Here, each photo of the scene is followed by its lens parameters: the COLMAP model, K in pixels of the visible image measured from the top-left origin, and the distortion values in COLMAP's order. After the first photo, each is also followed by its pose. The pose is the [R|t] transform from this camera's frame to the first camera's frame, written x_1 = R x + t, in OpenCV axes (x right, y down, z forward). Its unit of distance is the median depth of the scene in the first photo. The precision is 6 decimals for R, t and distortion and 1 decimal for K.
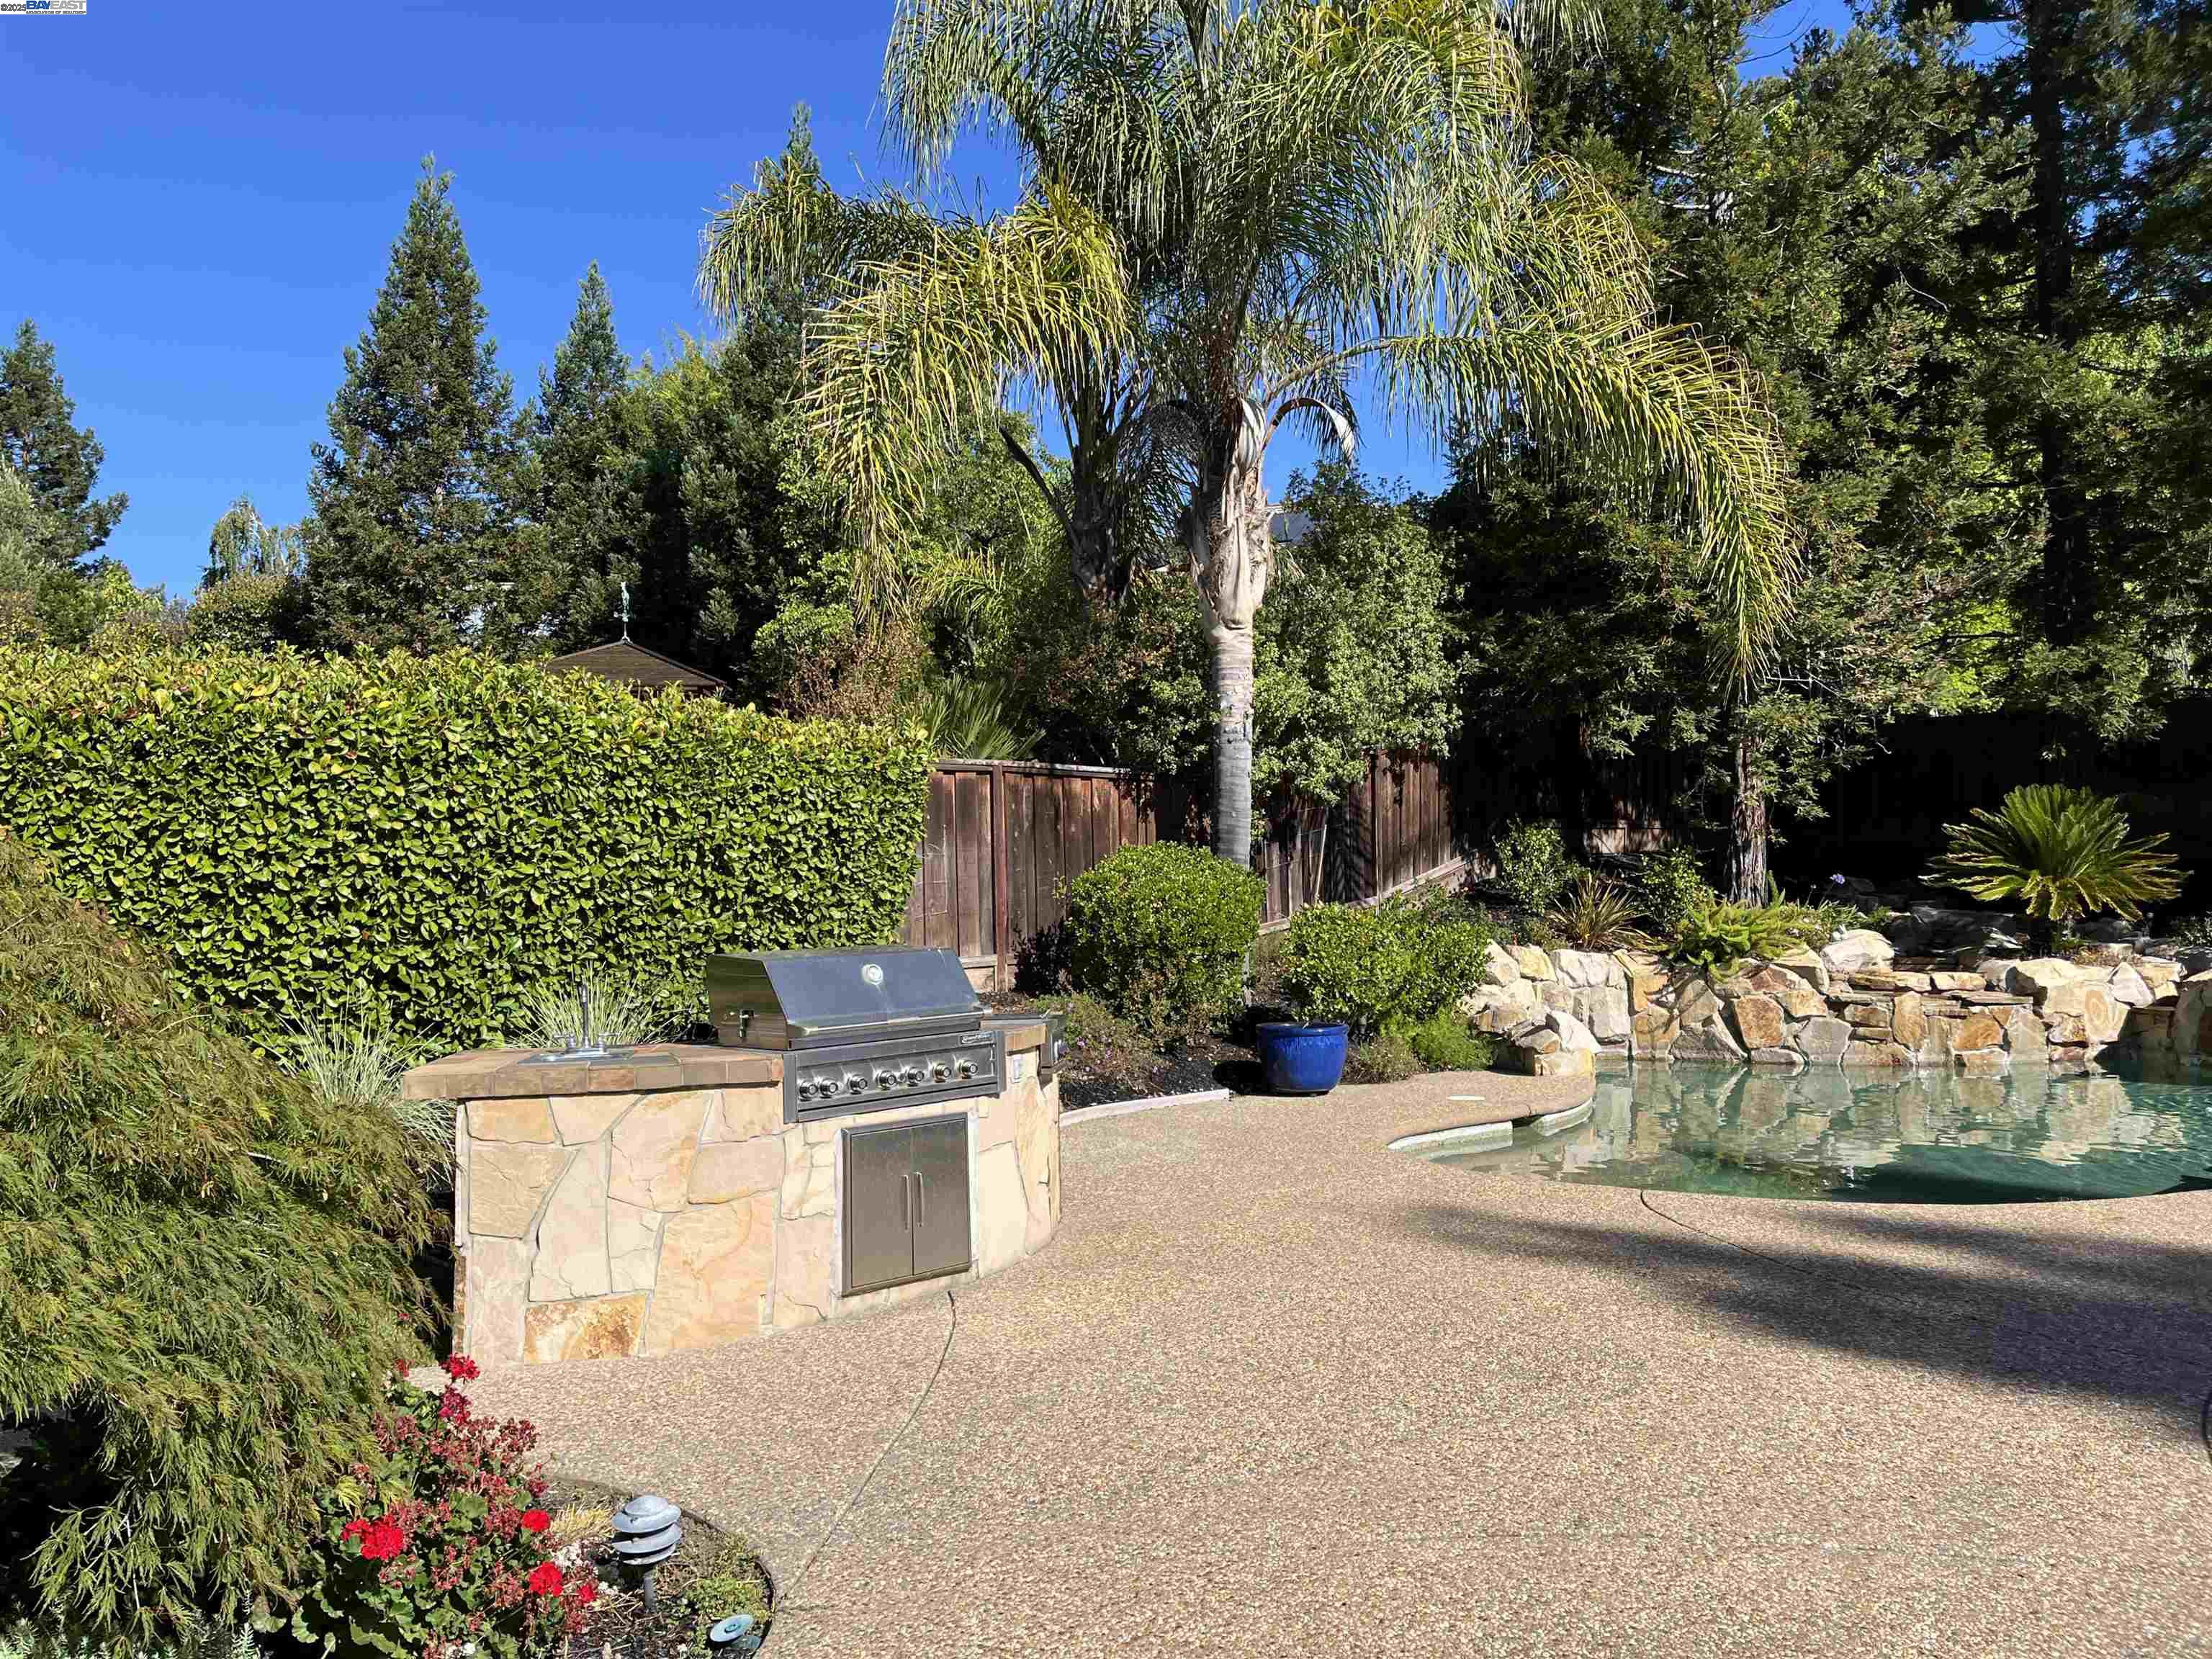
lens RADIAL K [[1680.8, 0, 1118.8], [0, 1680.8, 827.3], [0, 0, 1]] dist [0.054457, -0.050137]
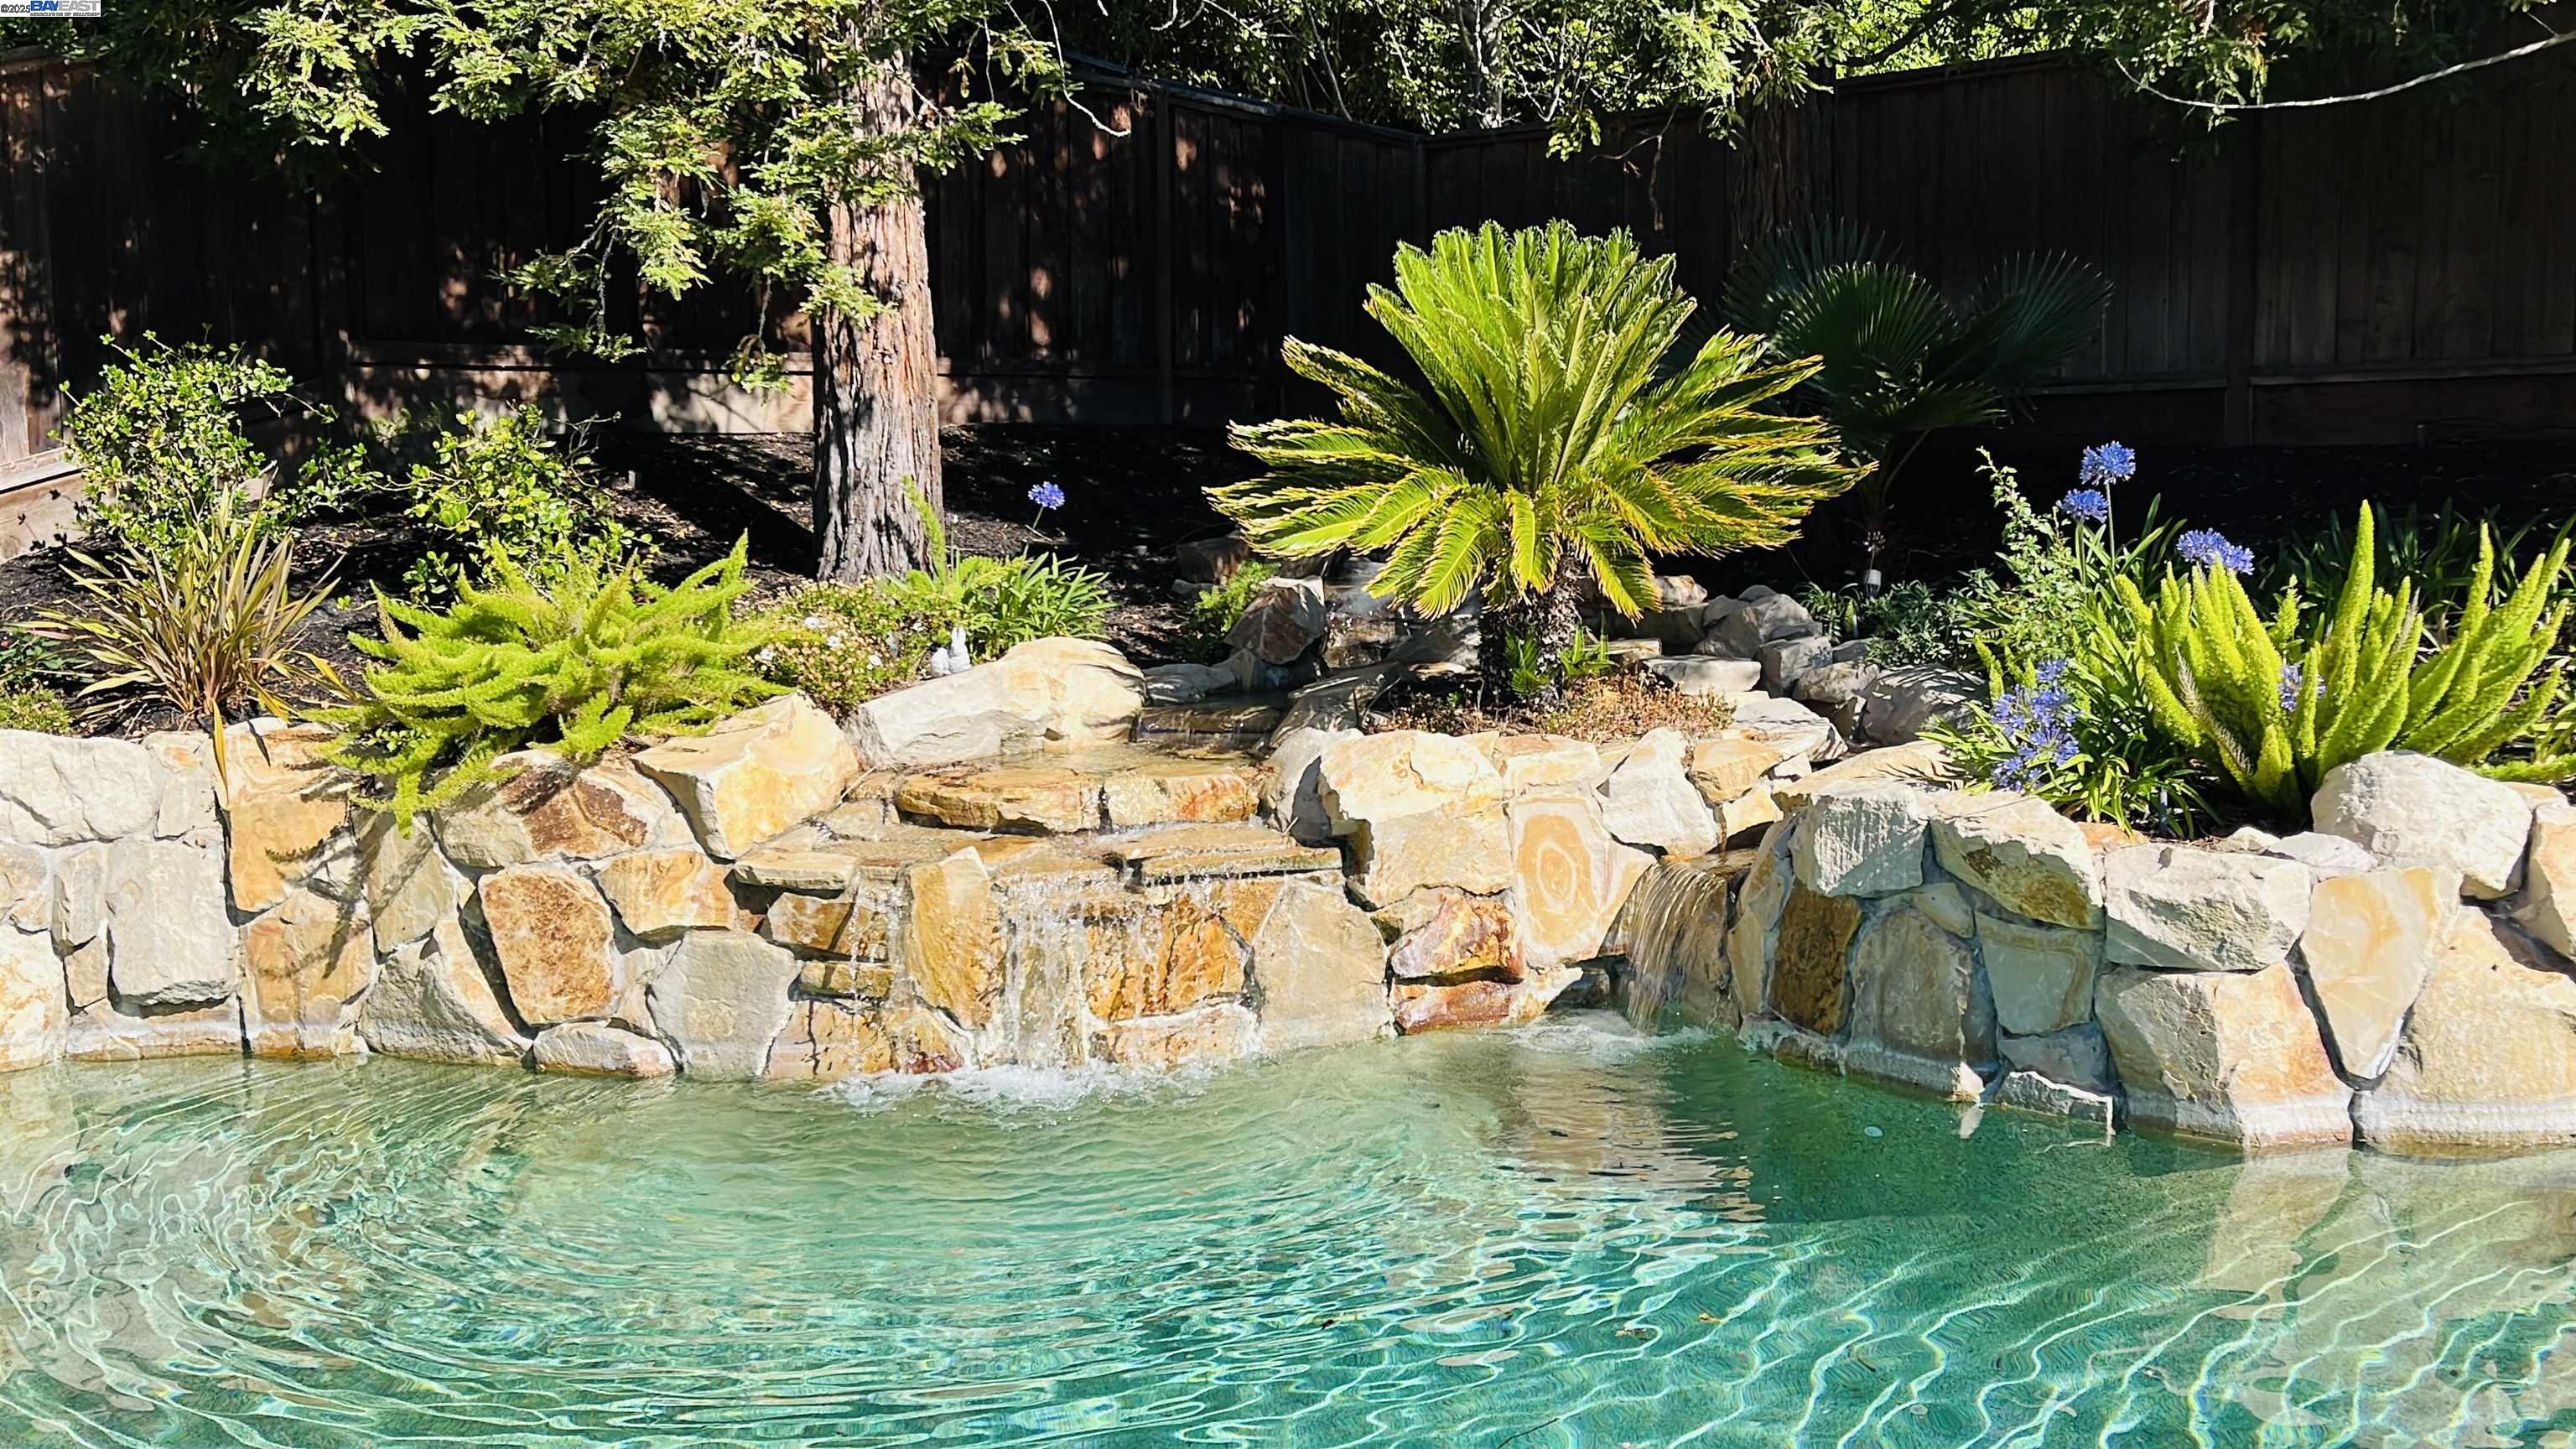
lens RADIAL K [[2200.5, 0, 1385.1], [0, 2200.5, 738.4], [0, 0, 1]] dist [0.051408, -0.030685]
pose [[0.992835, -0.025522, 0.116732, 0.485695], [0.008555, 0.989599, 0.143601, 0.015550], [-0.119183, -0.141573, 0.982727, 0.564376]]
